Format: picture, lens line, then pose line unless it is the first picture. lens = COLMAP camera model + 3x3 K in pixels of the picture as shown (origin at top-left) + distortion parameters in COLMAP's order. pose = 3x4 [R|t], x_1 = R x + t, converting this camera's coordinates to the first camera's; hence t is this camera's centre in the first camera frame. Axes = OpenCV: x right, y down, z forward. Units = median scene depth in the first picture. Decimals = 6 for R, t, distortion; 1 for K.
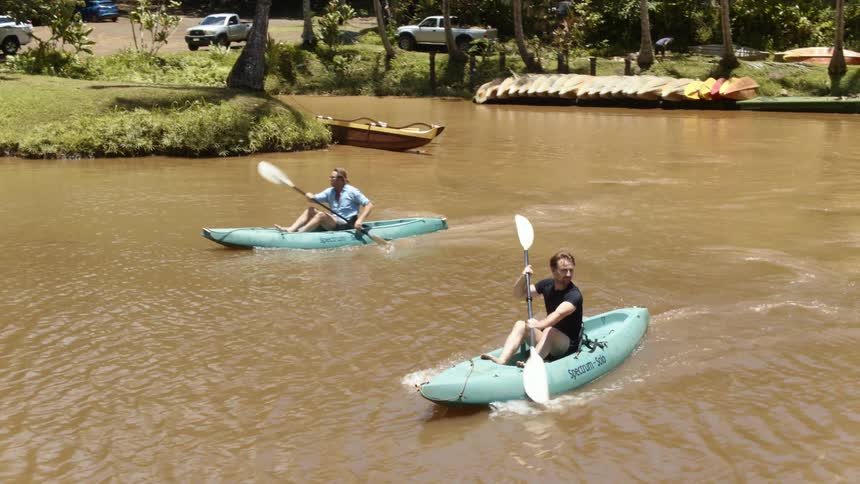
lens RADIAL K [[1190.7, 0, 430.0], [0, 1190.7, 242.0], [0, 0, 1]] dist [-0.099312, 0.103670]
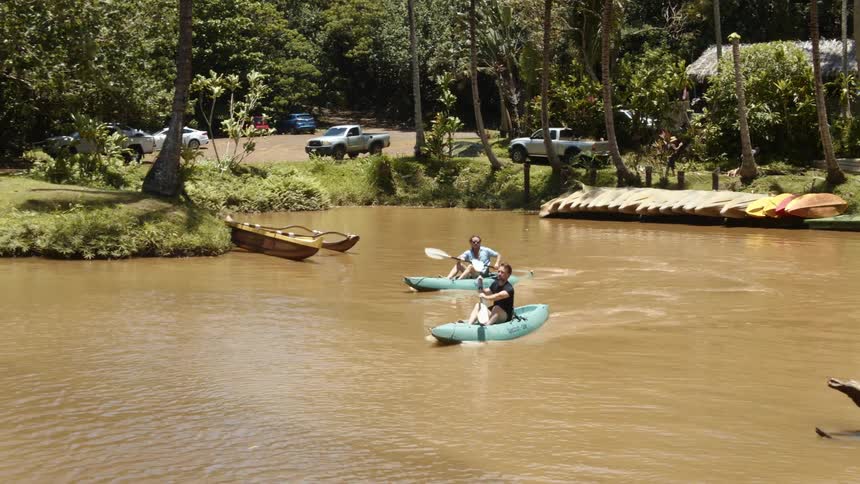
lens RADIAL K [[1190.7, 0, 430.0], [0, 1190.7, 242.0], [0, 0, 1]] dist [-0.099312, 0.103670]
pose [[0.967151, 0.024920, -0.252978, 0.188850], [-0.049172, 0.994727, -0.090003, -0.005286], [0.249401, 0.099486, 0.963277, 0.051202]]
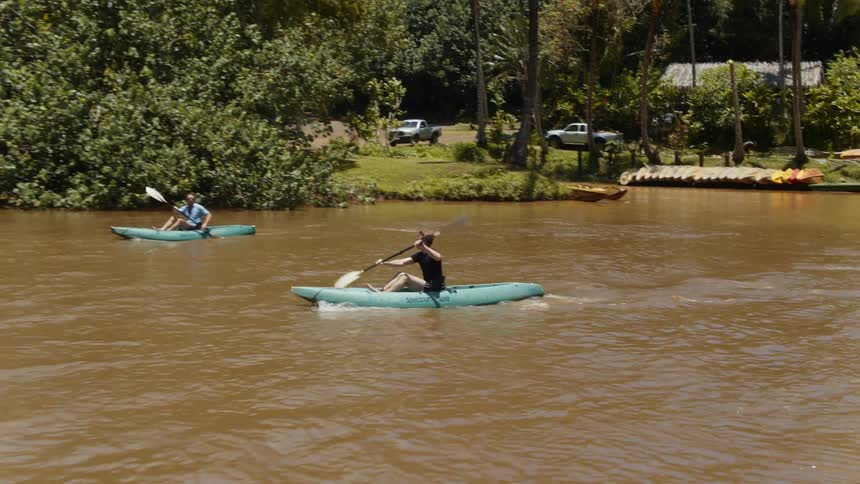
lens RADIAL K [[1190.7, 0, 430.0], [0, 1190.7, 242.0], [0, 0, 1]] dist [-0.099312, 0.103670]
pose [[0.999090, 0.013352, -0.040511, -0.122548], [-0.016932, 0.995856, -0.089358, 0.075335], [0.039150, 0.089962, 0.995175, -0.377602]]
